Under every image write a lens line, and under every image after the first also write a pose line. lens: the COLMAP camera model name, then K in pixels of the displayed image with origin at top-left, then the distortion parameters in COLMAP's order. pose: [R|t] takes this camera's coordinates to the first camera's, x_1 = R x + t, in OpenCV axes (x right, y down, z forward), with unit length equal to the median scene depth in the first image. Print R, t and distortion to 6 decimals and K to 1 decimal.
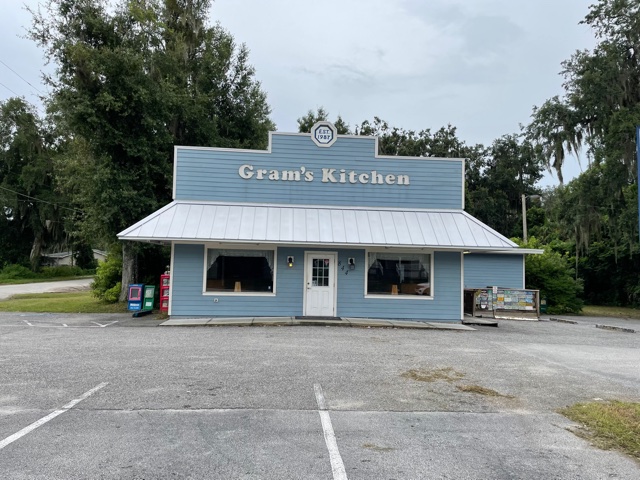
lens RADIAL K [[483.0, 0, 316.6], [0, 483.0, 239.1], [0, 0, 1]] dist [0.065738, -0.020743]
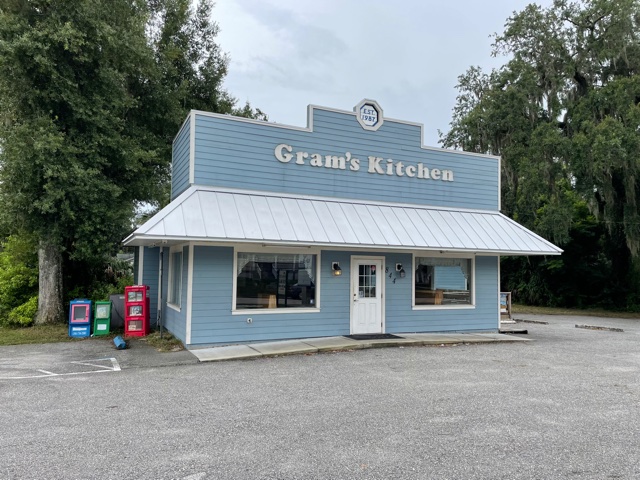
lens RADIAL K [[483.0, 0, 321.6], [0, 483.0, 246.2], [0, 0, 1]] dist [0.065738, -0.020743]
pose [[0.935997, 0.007334, 0.351932, -0.356438], [-0.013615, 0.999789, 0.015374, -0.002933], [-0.351745, -0.019181, 0.935899, 0.245887]]
